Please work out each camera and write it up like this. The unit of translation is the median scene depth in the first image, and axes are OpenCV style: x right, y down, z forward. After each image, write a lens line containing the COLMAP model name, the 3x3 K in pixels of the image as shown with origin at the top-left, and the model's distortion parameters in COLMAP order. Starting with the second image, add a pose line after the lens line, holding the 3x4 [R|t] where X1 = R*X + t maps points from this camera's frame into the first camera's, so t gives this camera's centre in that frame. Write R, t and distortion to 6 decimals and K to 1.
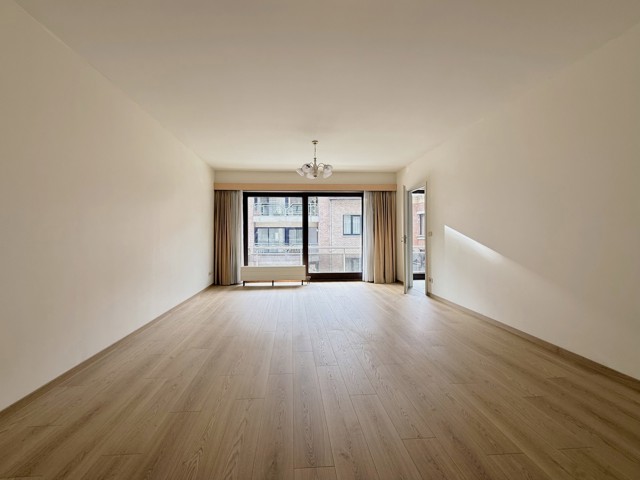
lens RADIAL K [[257.1, 0, 320.0], [0, 257.1, 240.0], [0, 0, 1]] dist [-0.001412, -0.000131]
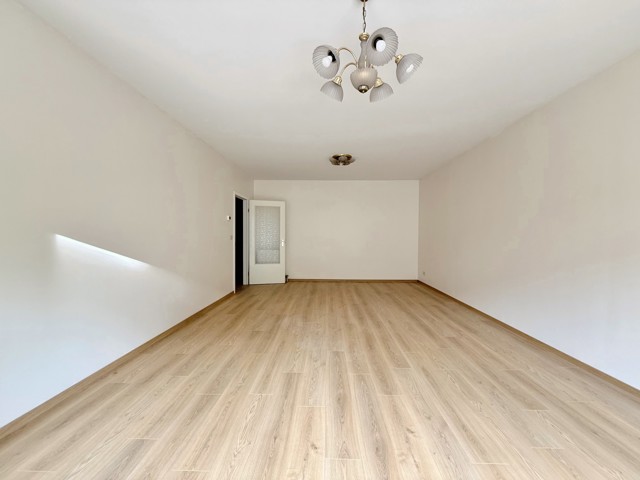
lens RADIAL K [[257.1, 0, 320.0], [0, 257.1, 240.0], [0, 0, 1]] dist [-0.001412, -0.000131]
pose [[-0.990091, -0.003021, 0.140396, -0.021674], [0.001296, 0.999529, 0.030648, -0.069954], [-0.140423, 0.030527, -0.989621, 2.260009]]
